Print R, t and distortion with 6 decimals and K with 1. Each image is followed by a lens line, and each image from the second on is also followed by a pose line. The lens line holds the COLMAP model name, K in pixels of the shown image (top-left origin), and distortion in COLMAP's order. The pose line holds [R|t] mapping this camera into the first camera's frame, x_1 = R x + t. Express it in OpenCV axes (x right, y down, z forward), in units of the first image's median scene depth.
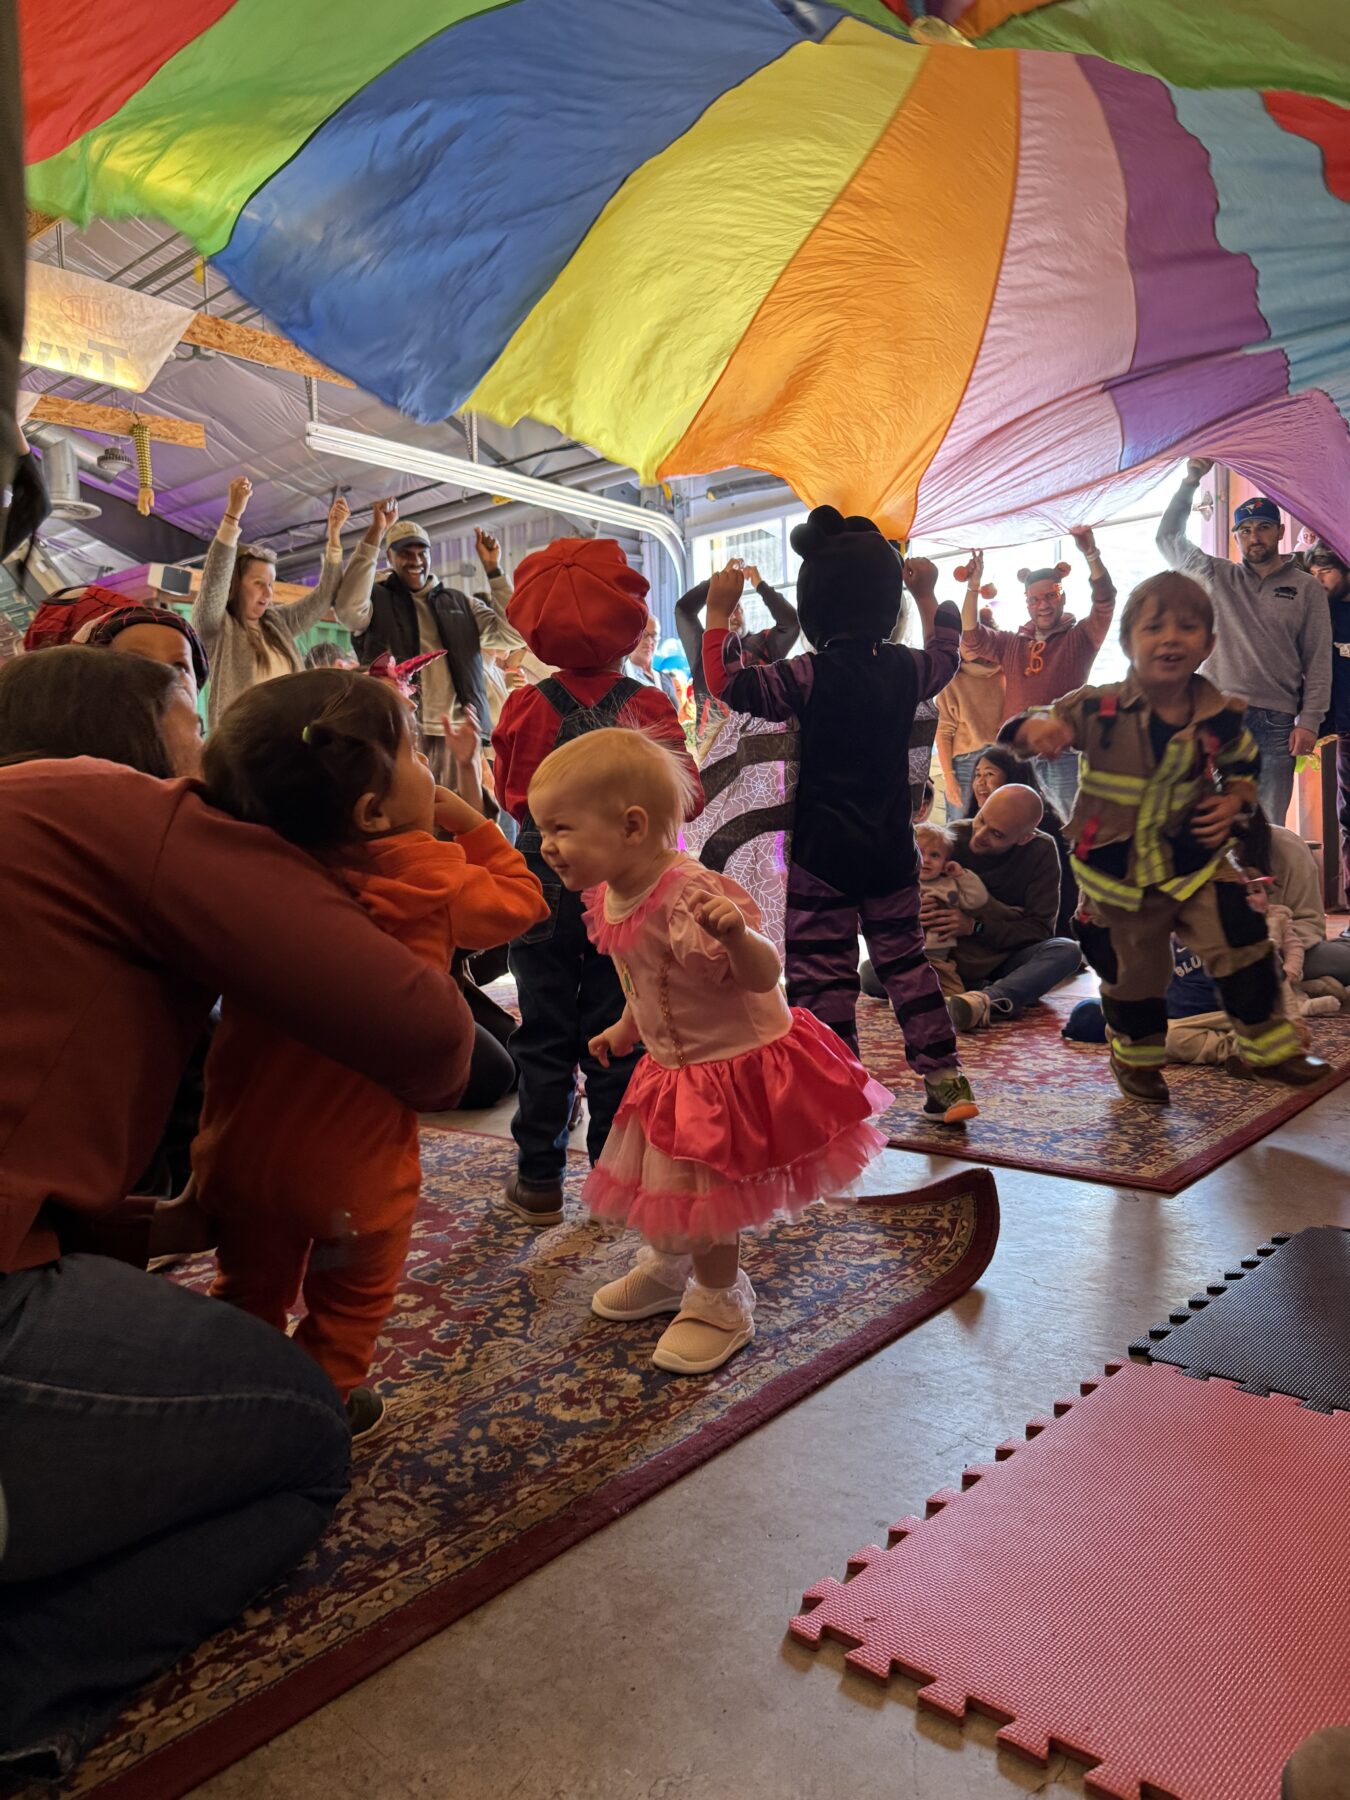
lens RADIAL K [[1246.9, 0, 677.9], [0, 1246.9, 885.5], [0, 0, 1]] dist [-0.010685, -0.015393]
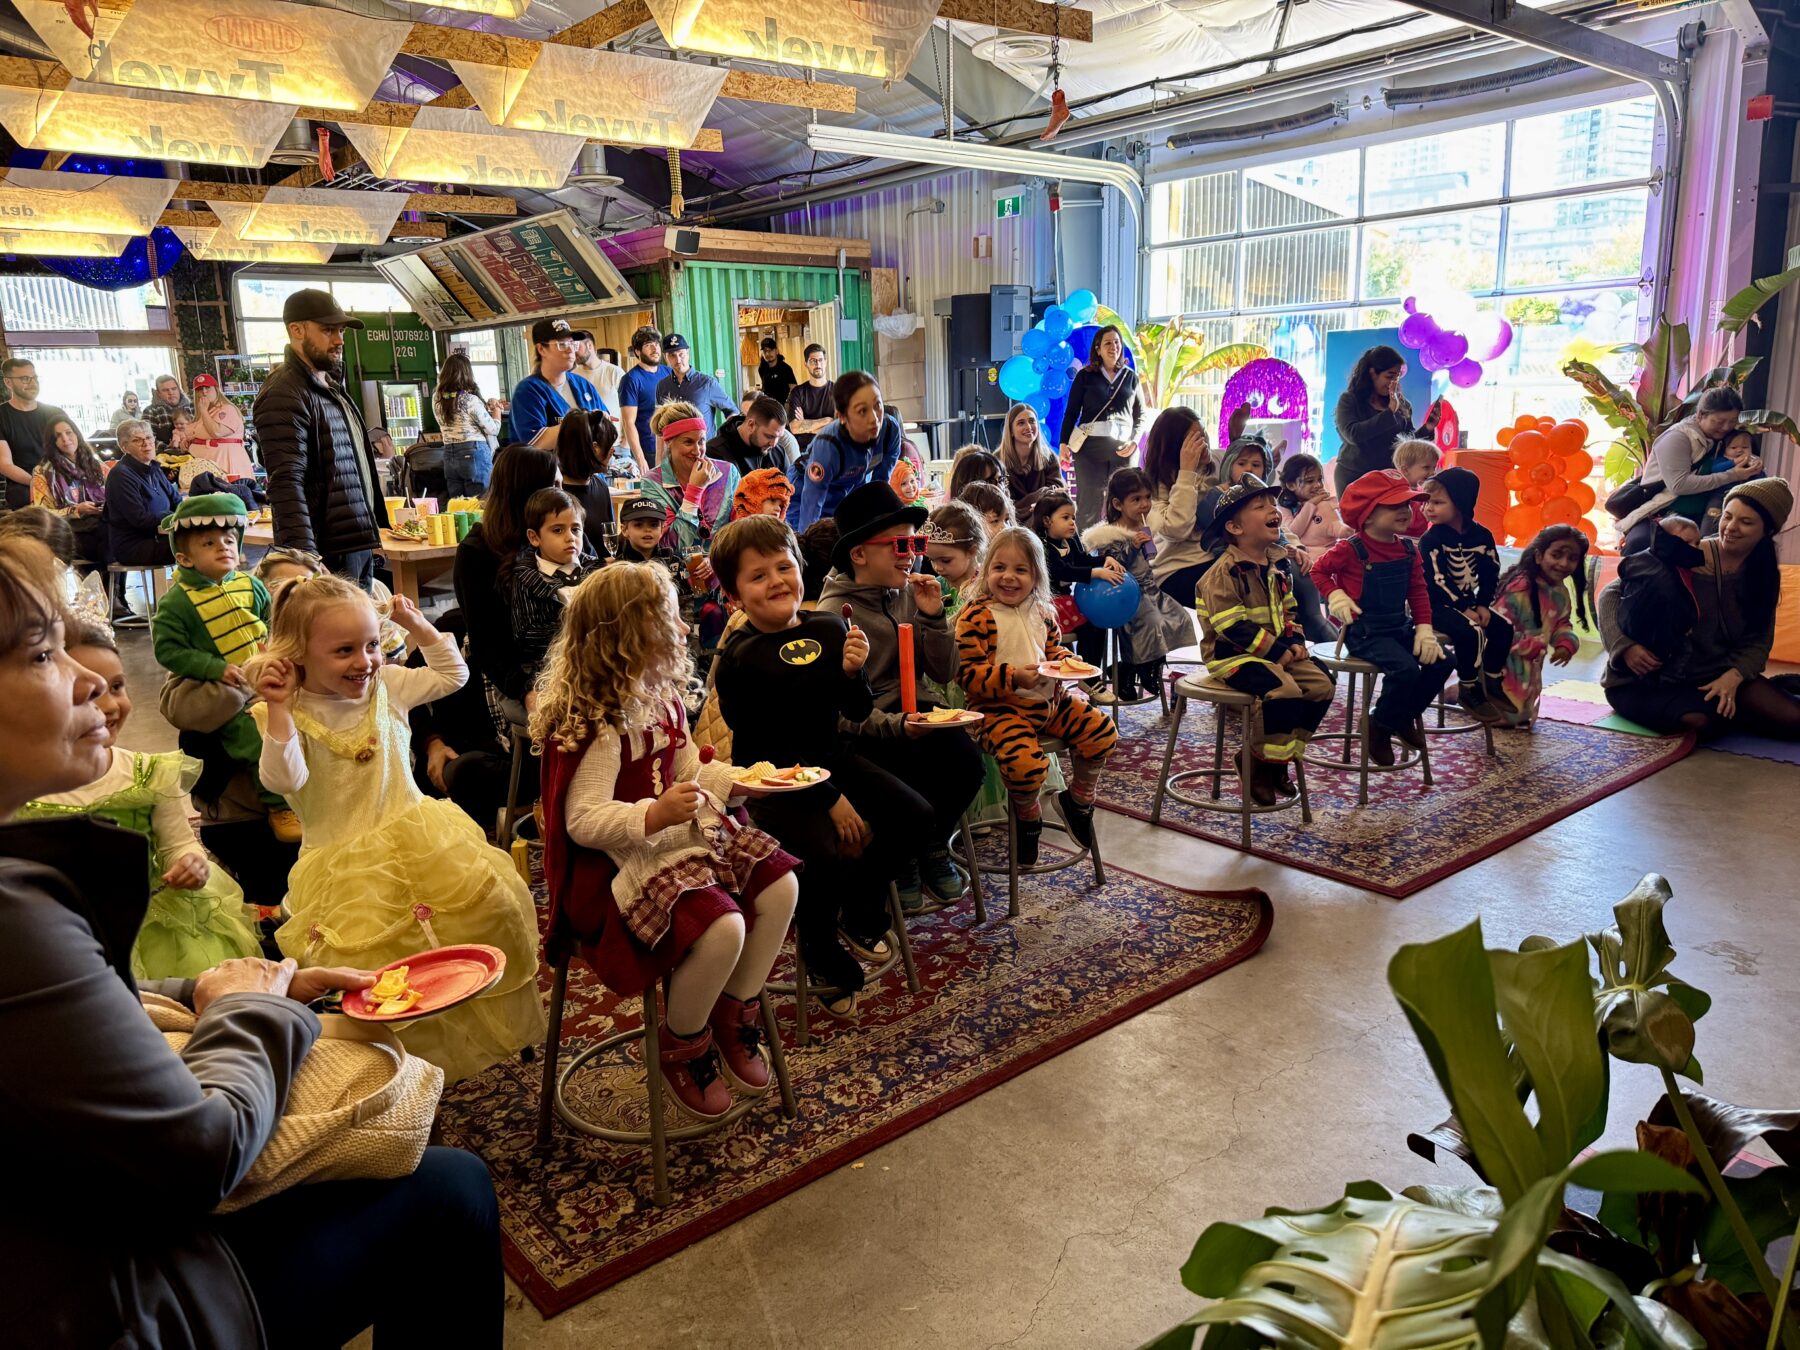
lens RADIAL K [[1246.9, 0, 895.2], [0, 1246.9, 677.4], [0, 0, 1]] dist [-0.010685, -0.015393]
pose [[0.983524, 0.049755, -0.173798, 0.015695], [-0.015492, 0.981041, 0.193180, -0.492369], [0.180114, -0.187305, 0.965648, -0.921021]]
